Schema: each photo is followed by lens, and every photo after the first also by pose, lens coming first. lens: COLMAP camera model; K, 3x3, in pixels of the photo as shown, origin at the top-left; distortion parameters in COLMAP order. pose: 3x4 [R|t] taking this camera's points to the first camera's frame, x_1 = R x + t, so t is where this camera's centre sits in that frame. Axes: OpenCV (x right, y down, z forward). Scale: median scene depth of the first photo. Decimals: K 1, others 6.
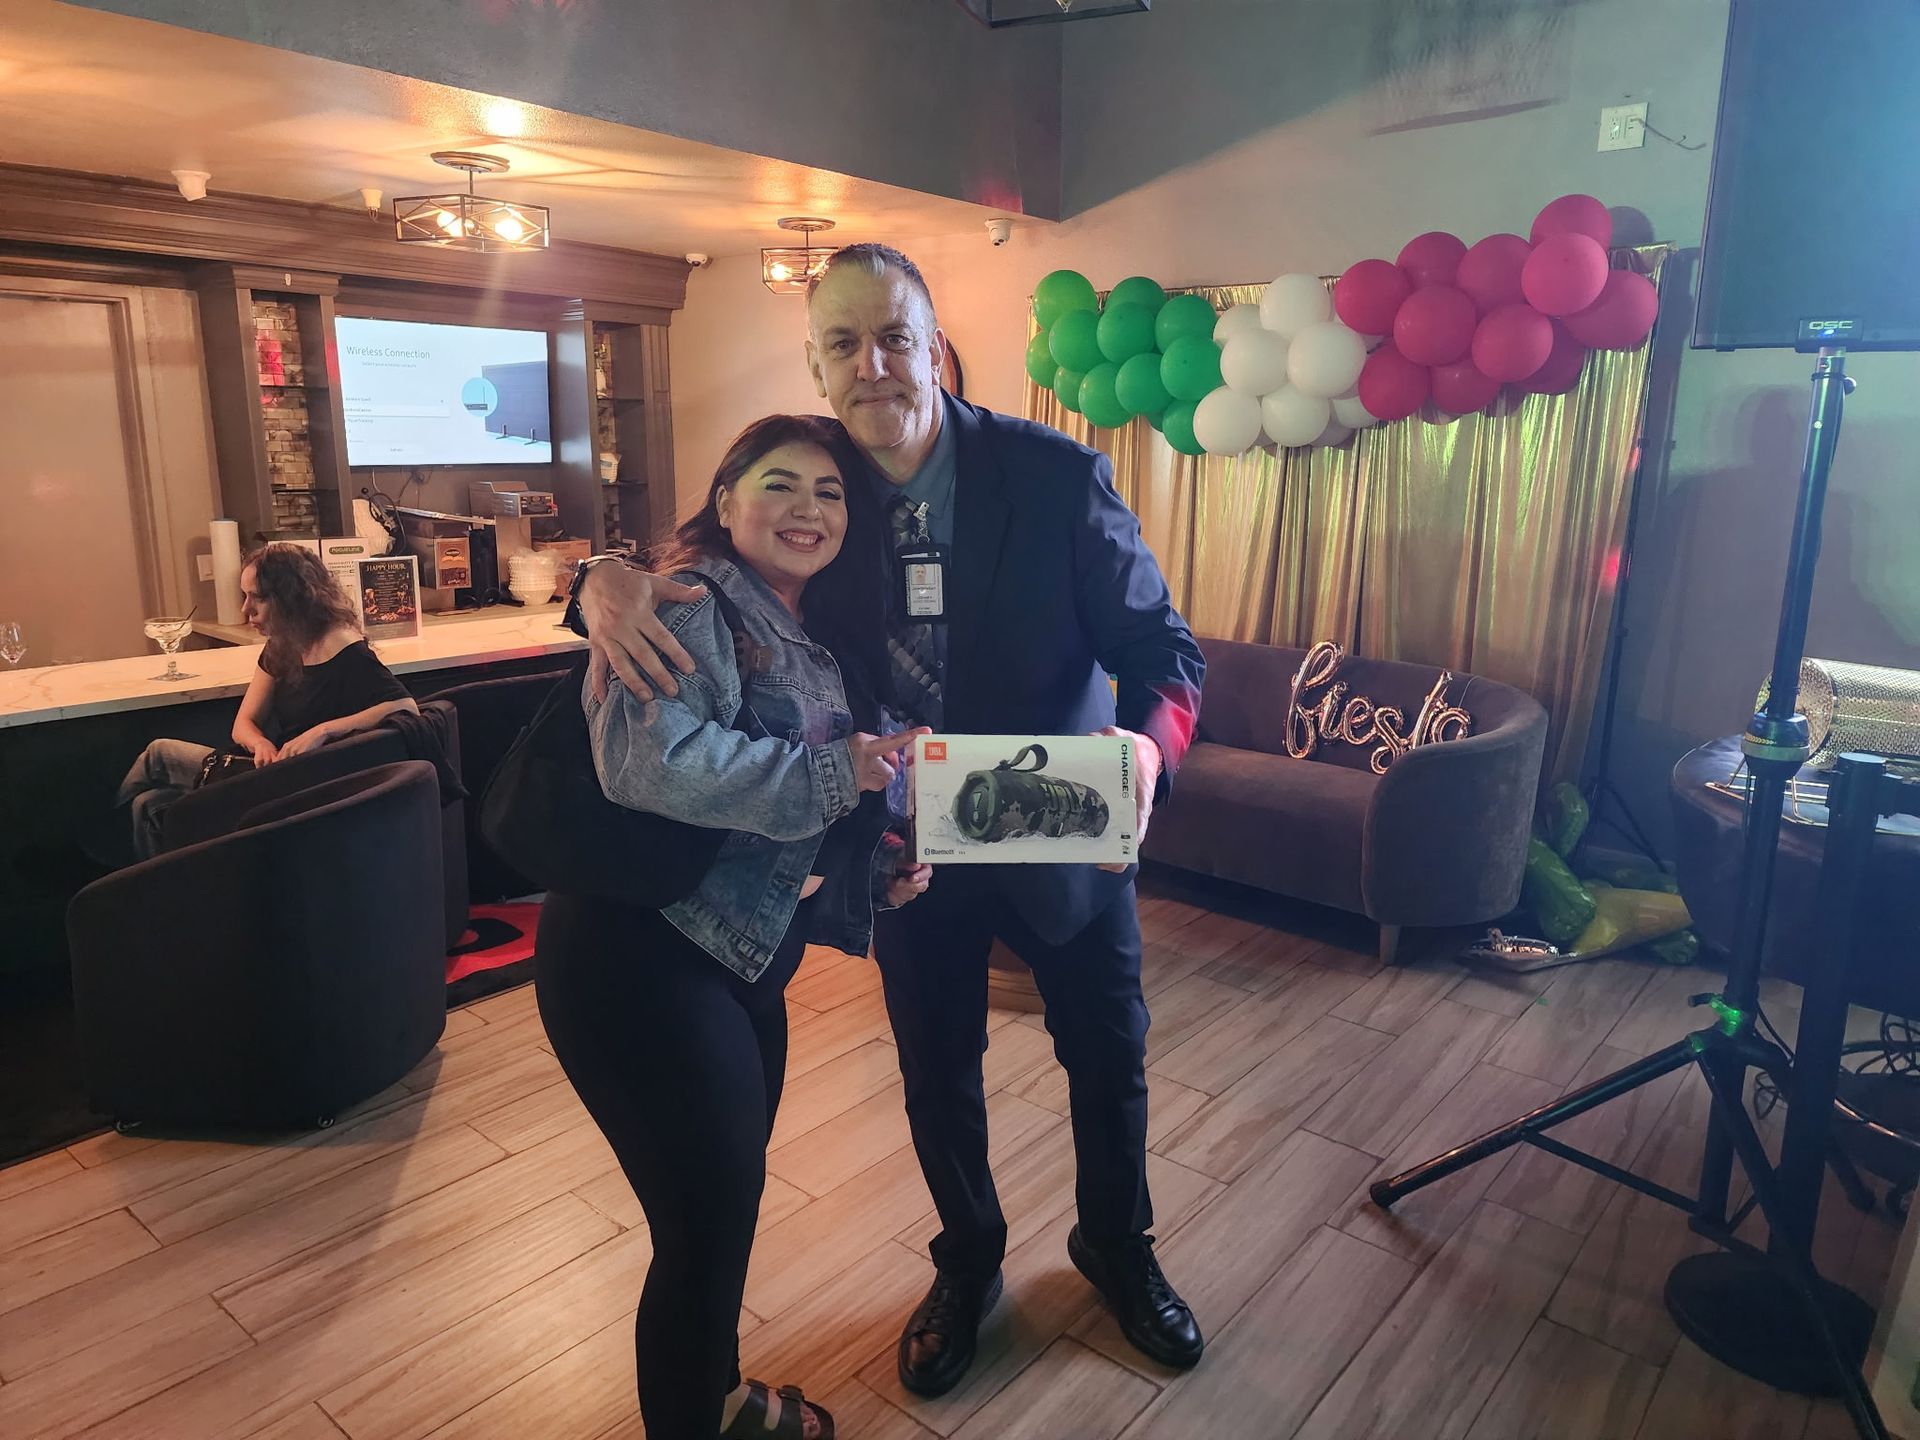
lens RADIAL K [[1270.1, 0, 950.4], [0, 1270.1, 696.9], [0, 0, 1]] dist [0.065940, -0.057458]
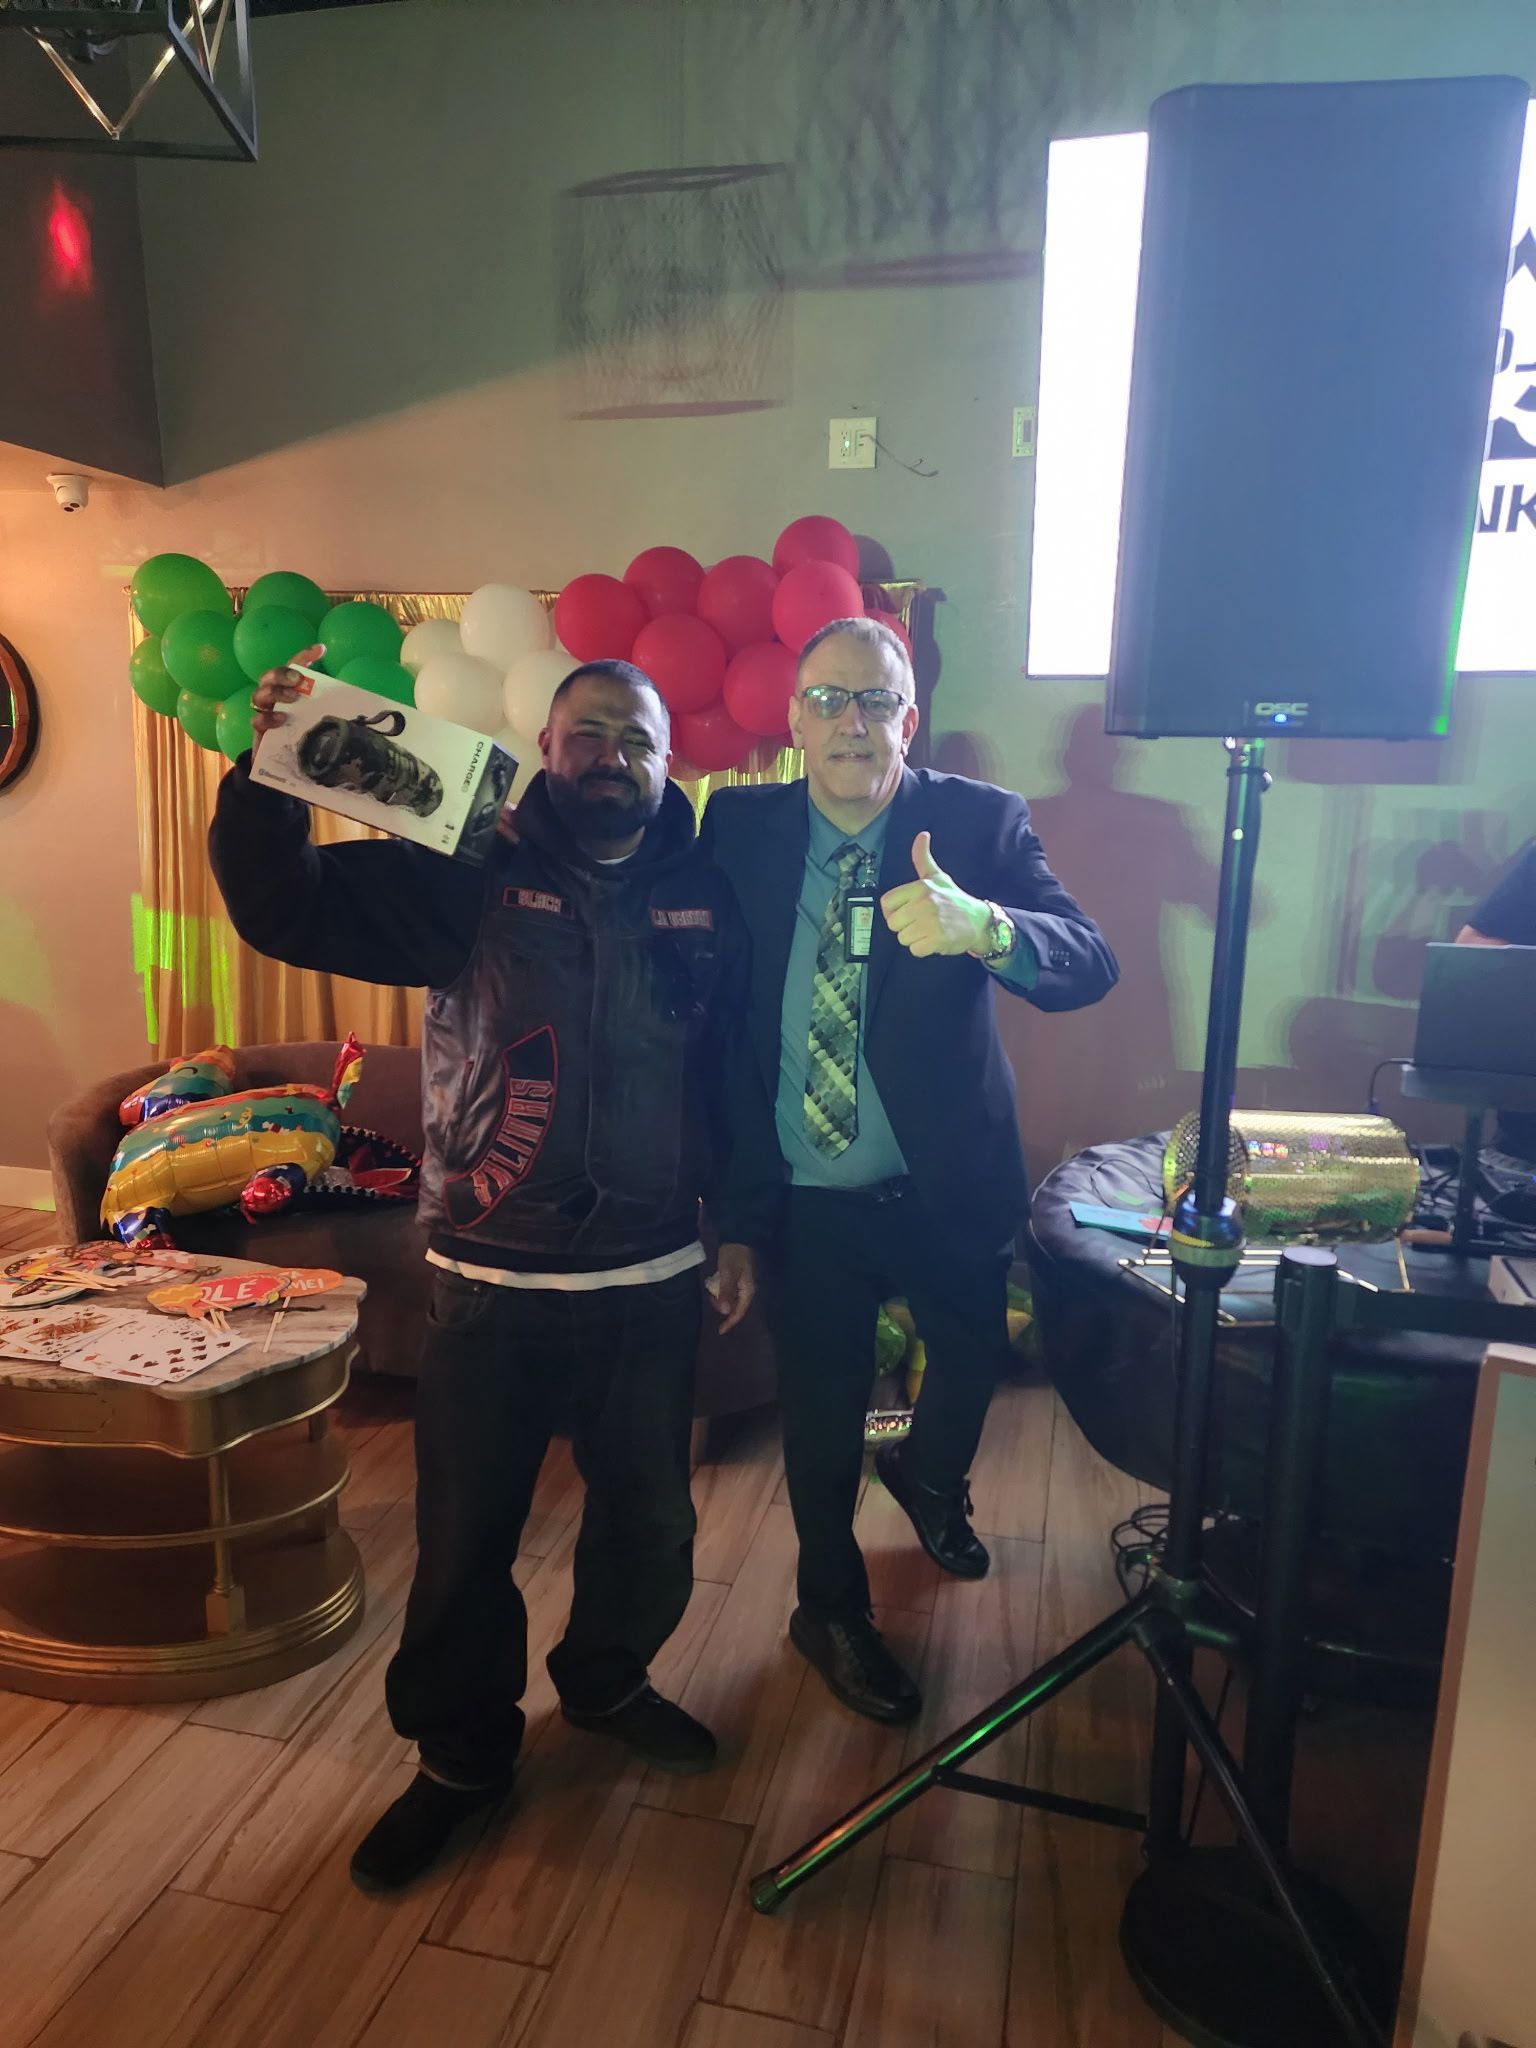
lens RADIAL K [[1354.8, 0, 780.6], [0, 1354.8, 1033.3], [0, 0, 1]] dist [0.065940, -0.057458]
pose [[0.891127, -0.083540, 0.445997, 0.028677], [0.082775, 0.996342, 0.021237, -0.063099], [-0.446140, 0.017993, 0.894782, 0.190398]]
